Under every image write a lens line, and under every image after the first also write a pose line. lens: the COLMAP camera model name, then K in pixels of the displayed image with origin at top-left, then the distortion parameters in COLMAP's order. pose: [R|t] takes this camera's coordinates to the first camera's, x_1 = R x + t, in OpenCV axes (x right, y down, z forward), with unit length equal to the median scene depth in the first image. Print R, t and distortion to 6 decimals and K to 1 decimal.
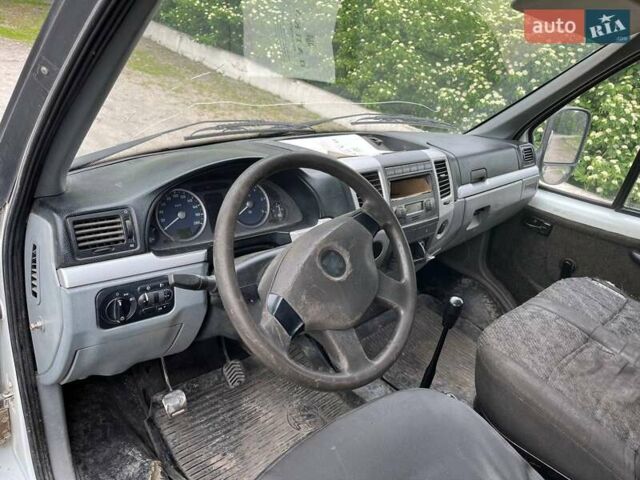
lens RADIAL K [[485.2, 0, 320.0], [0, 485.2, 240.0], [0, 0, 1]] dist [0.000009, -0.122283]
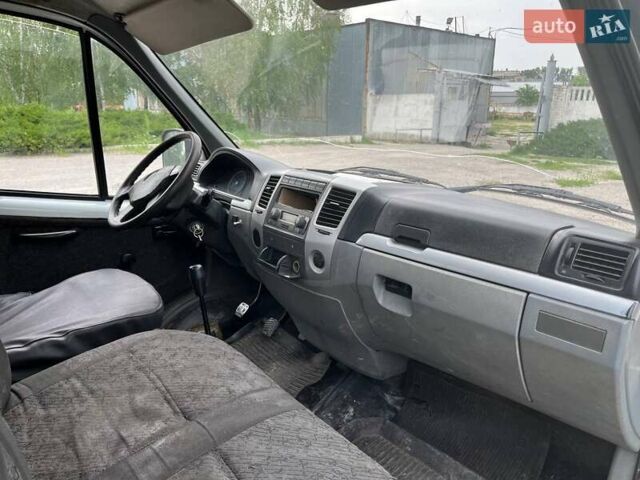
lens RADIAL K [[485.2, 0, 320.0], [0, 485.2, 240.0], [0, 0, 1]] dist [0.000009, -0.122283]
pose [[-0.055245, 0.116367, -0.991669, 1.264548], [-0.450622, 0.883380, 0.128763, -0.195123], [0.891004, 0.453982, 0.003635, 1.110451]]
